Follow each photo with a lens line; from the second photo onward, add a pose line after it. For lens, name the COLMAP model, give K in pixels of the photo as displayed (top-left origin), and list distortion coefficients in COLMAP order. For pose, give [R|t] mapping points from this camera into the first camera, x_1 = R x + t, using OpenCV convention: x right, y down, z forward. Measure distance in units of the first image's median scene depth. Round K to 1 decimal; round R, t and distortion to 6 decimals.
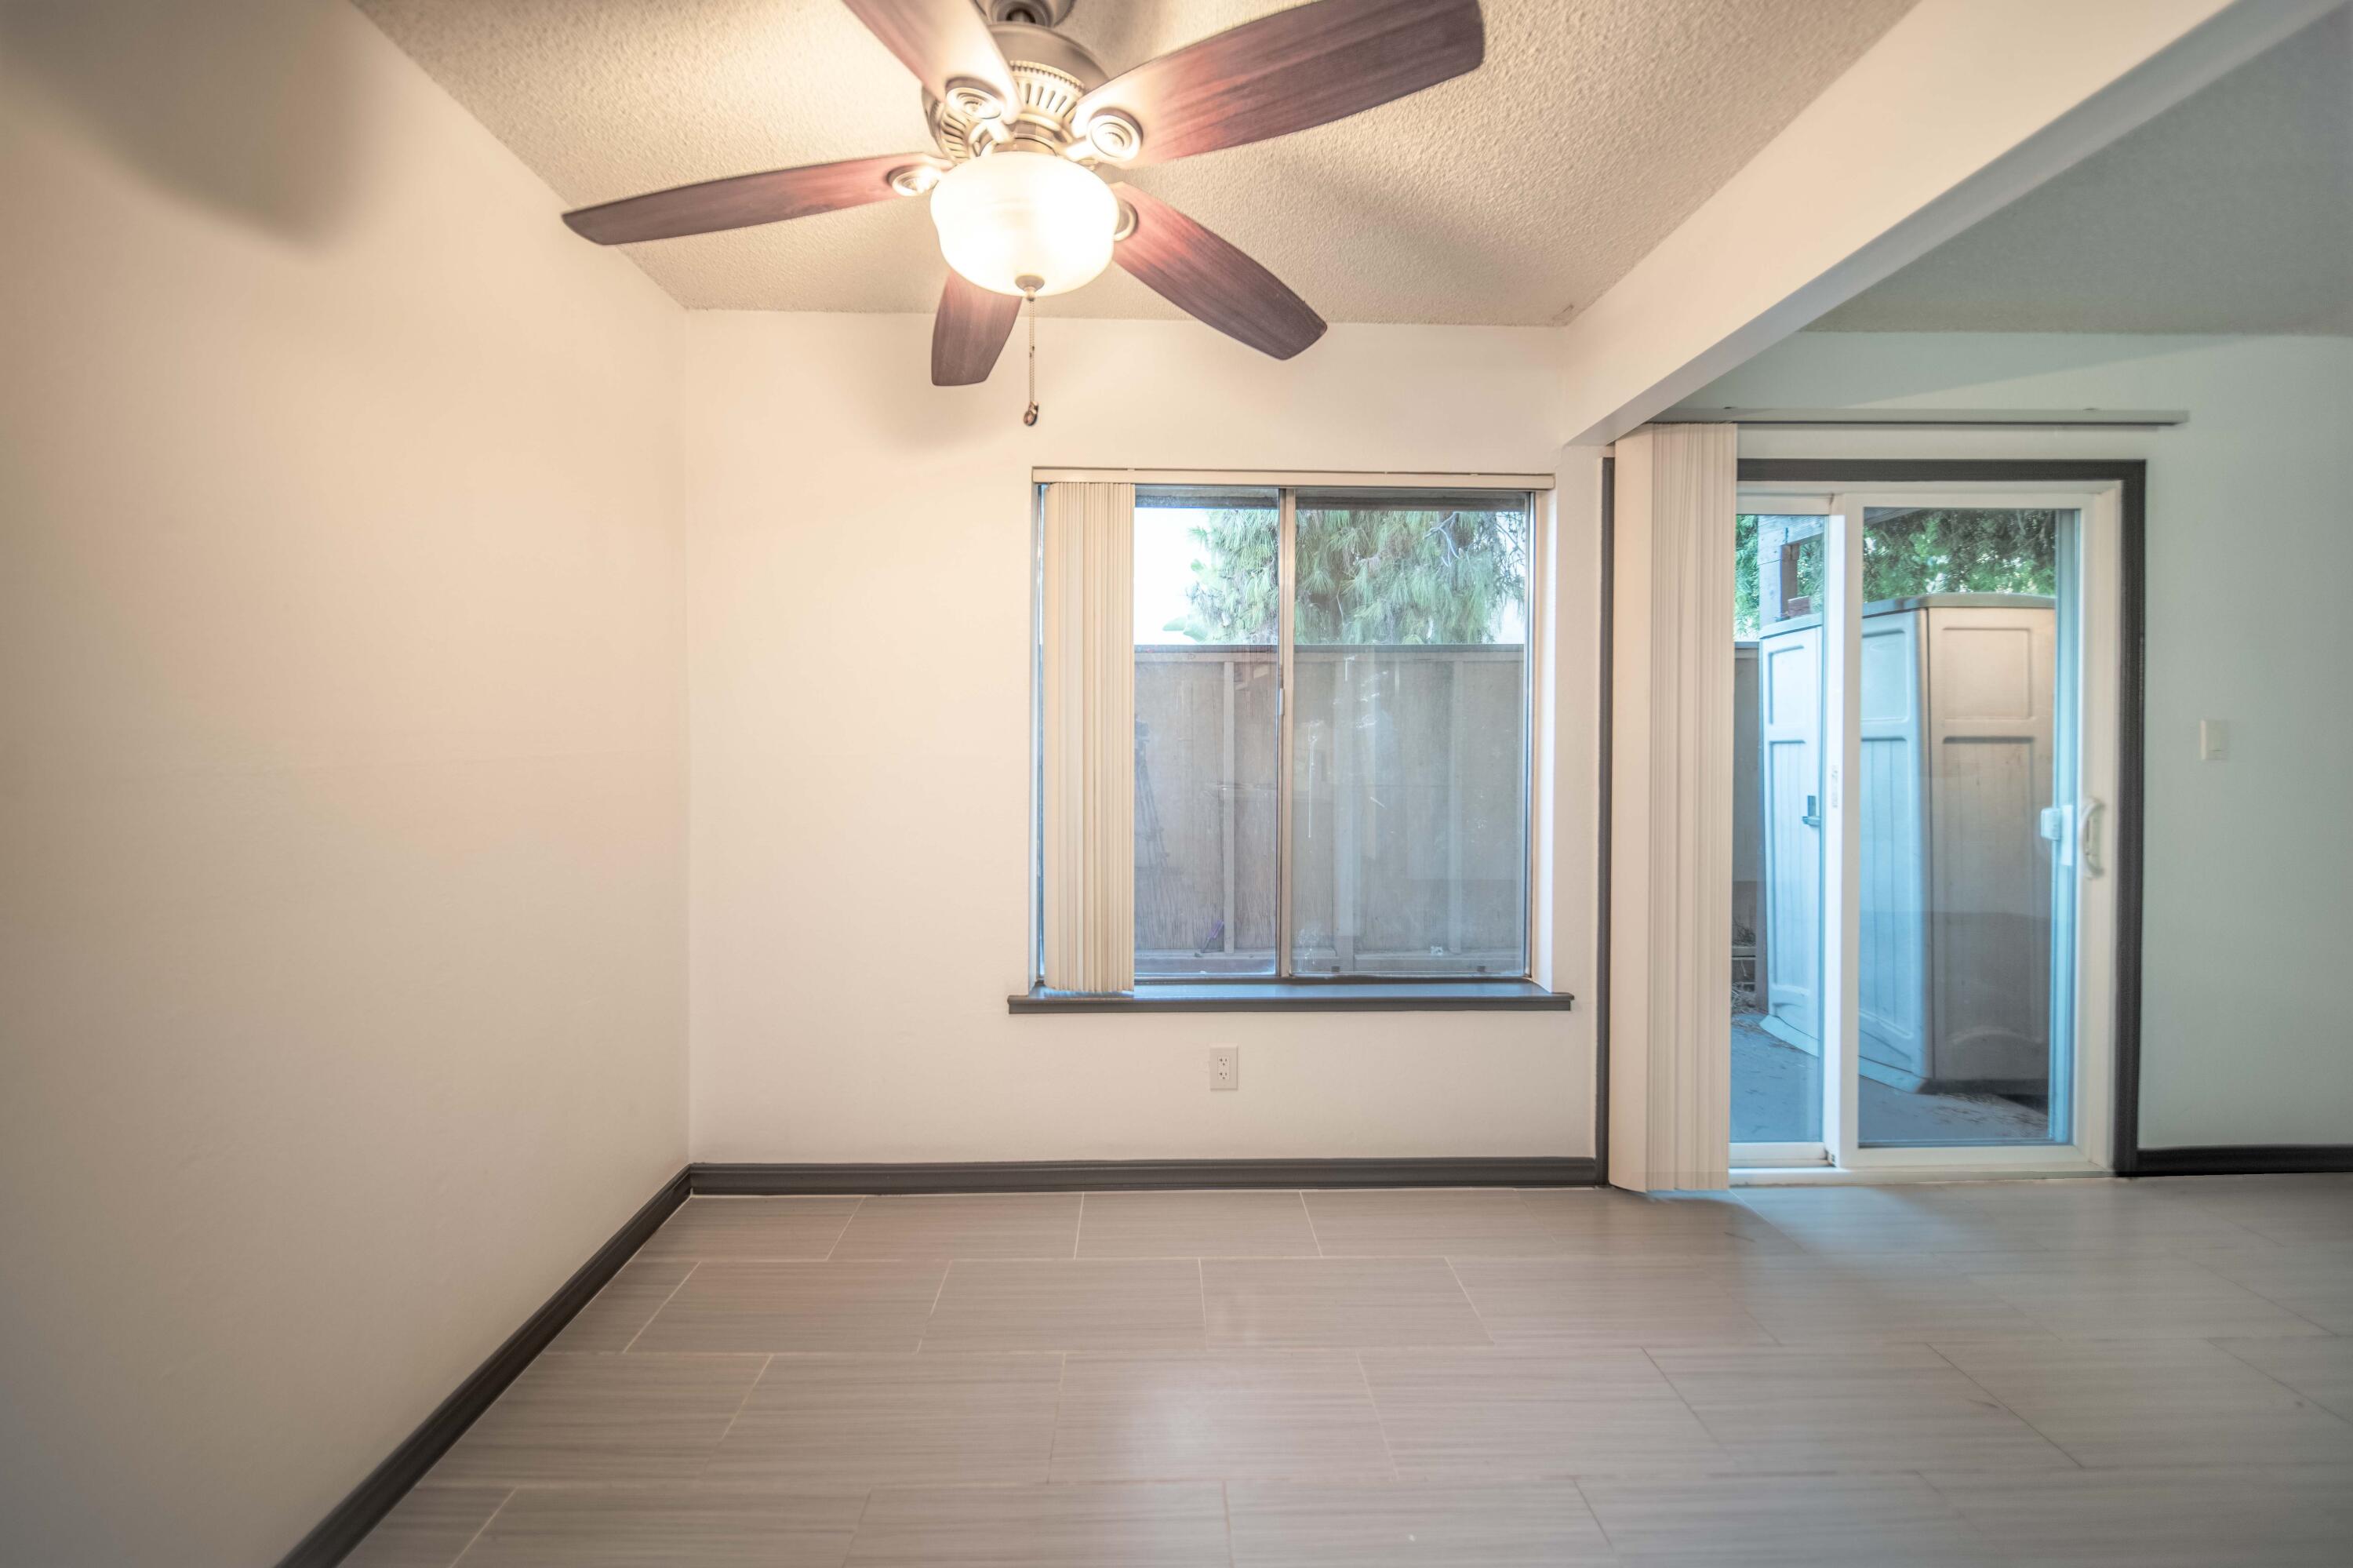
lens RADIAL K [[852.7, 0, 1207.1], [0, 852.7, 768.8], [0, 0, 1]] dist [-0.001201, -0.000057]
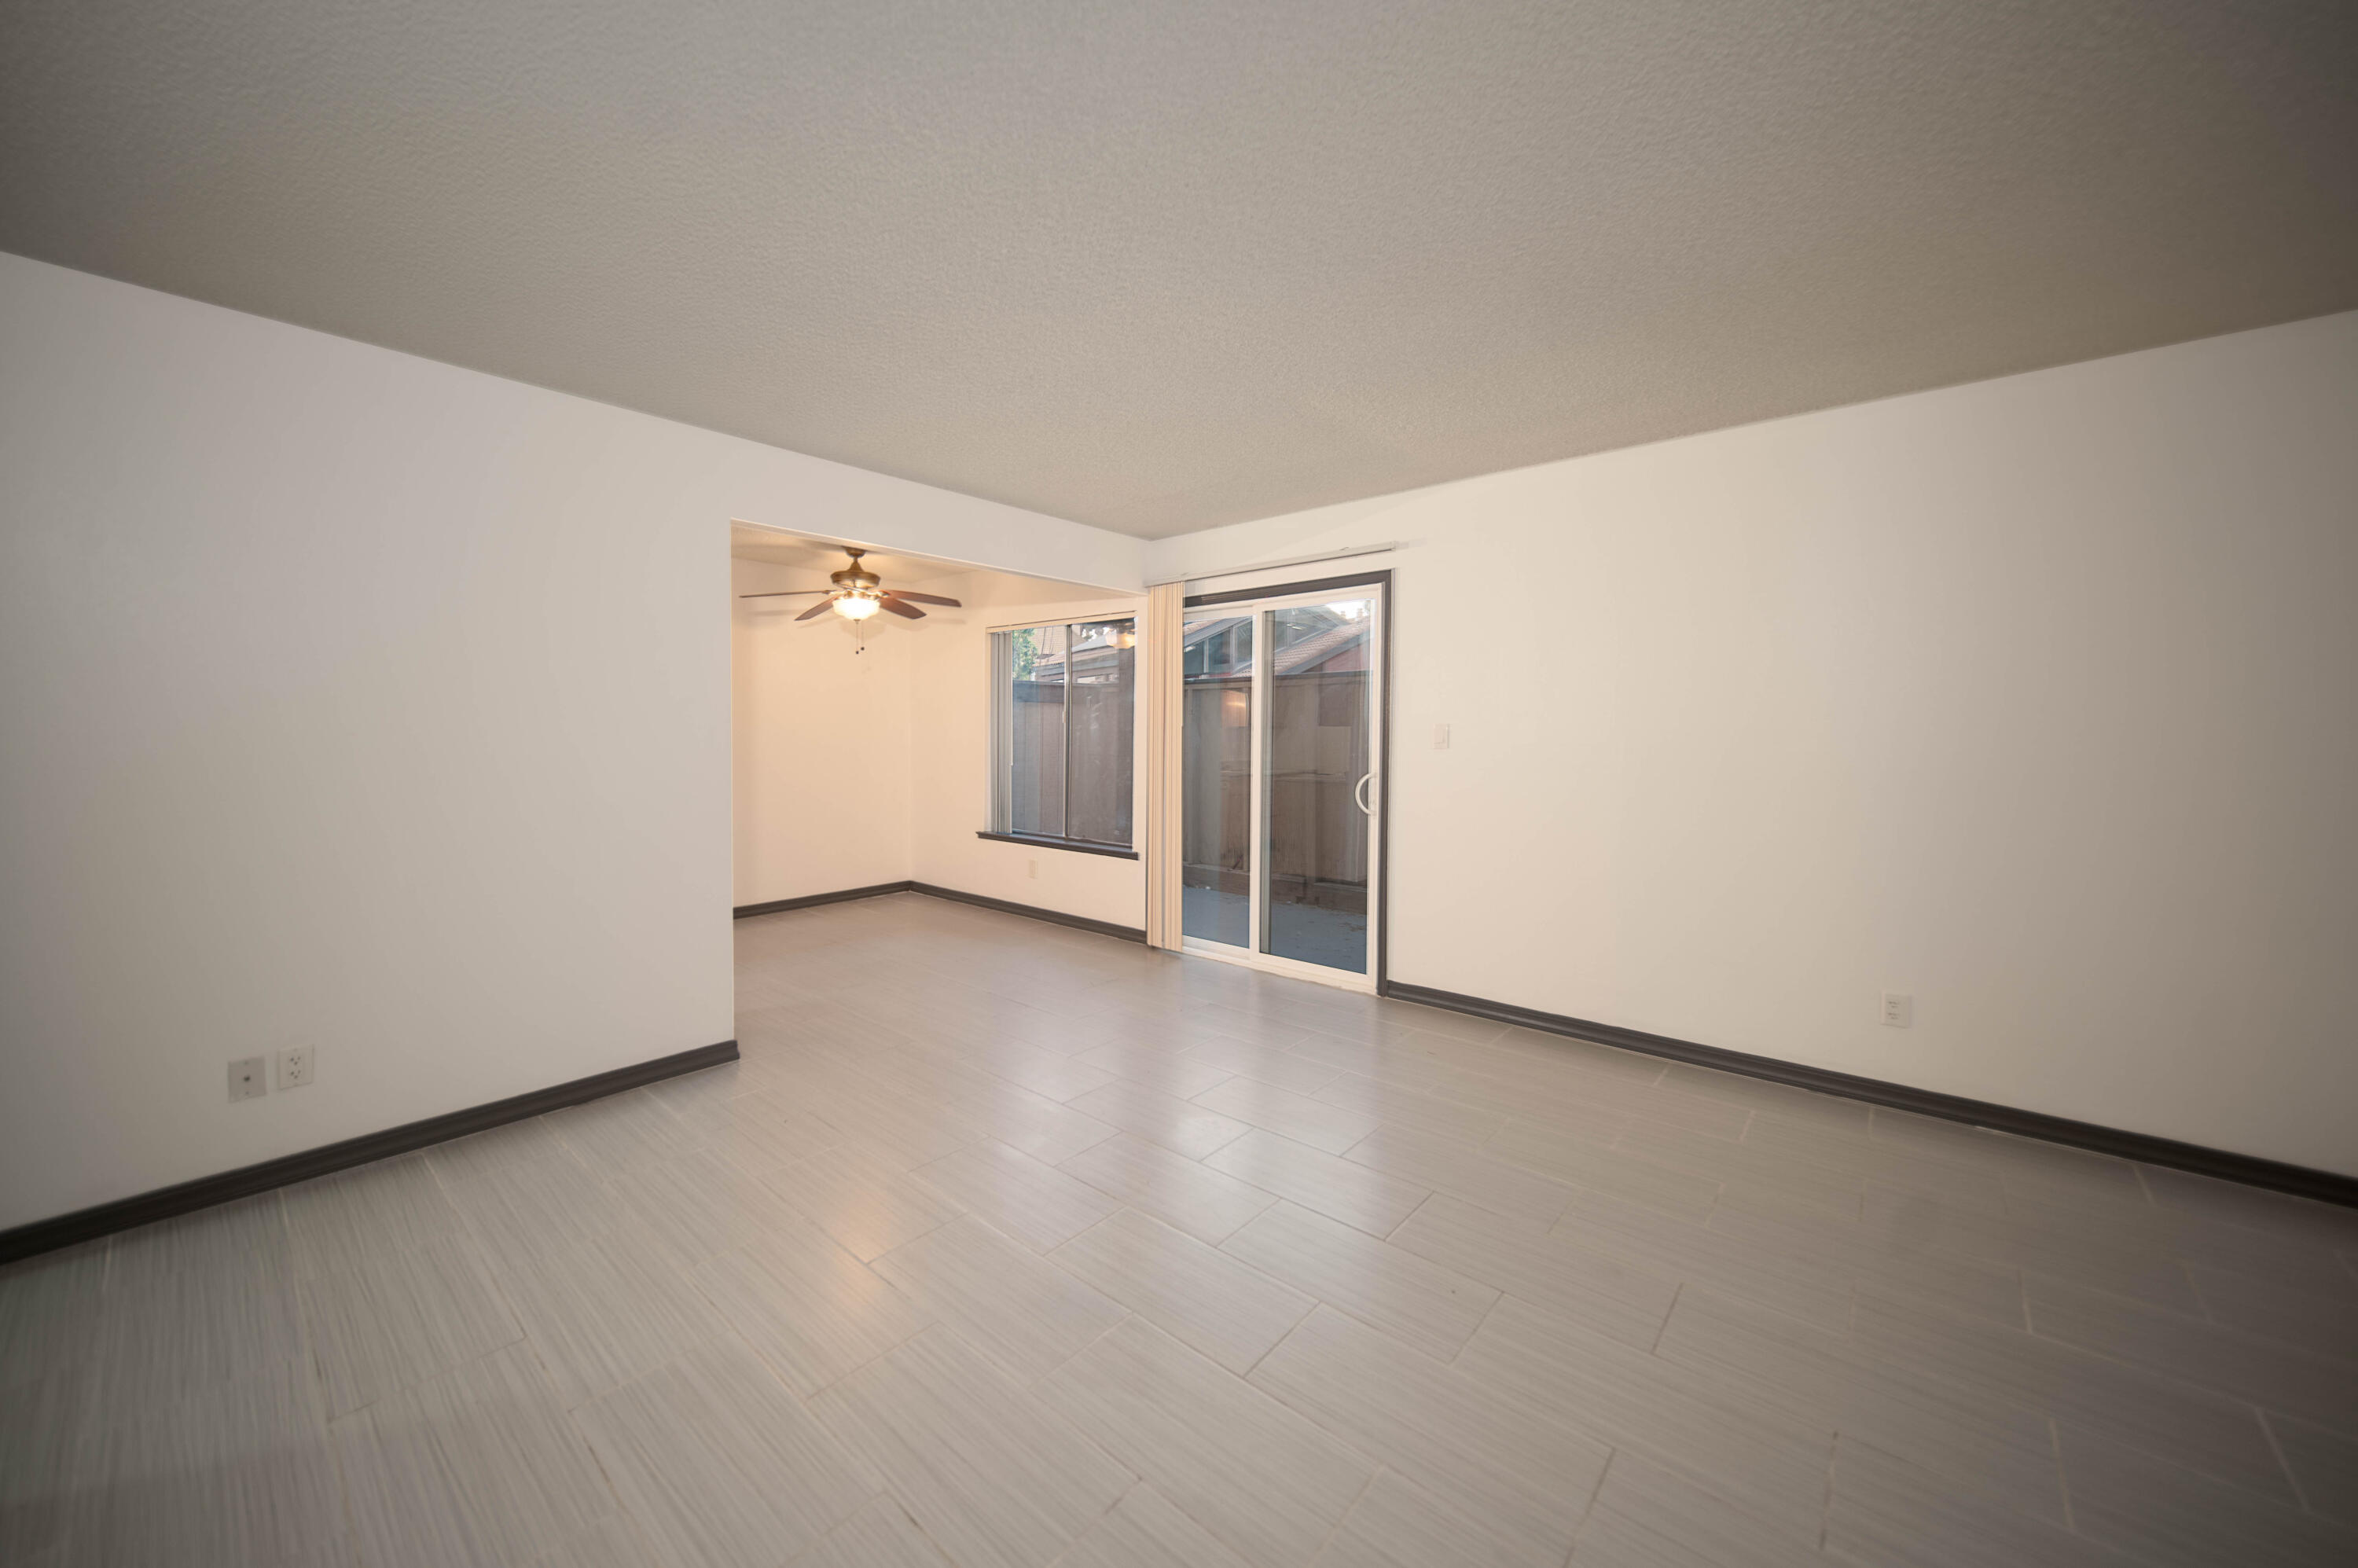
lens RADIAL K [[854.4, 0, 1209.7], [0, 854.4, 768.8], [0, 0, 1]] dist [-0.001201, -0.000057]
pose [[0.763859, 0.031815, -0.644599, 1.946340], [-0.014406, 0.999376, 0.032255, -0.018619], [0.645223, -0.015352, 0.763840, -0.529639]]
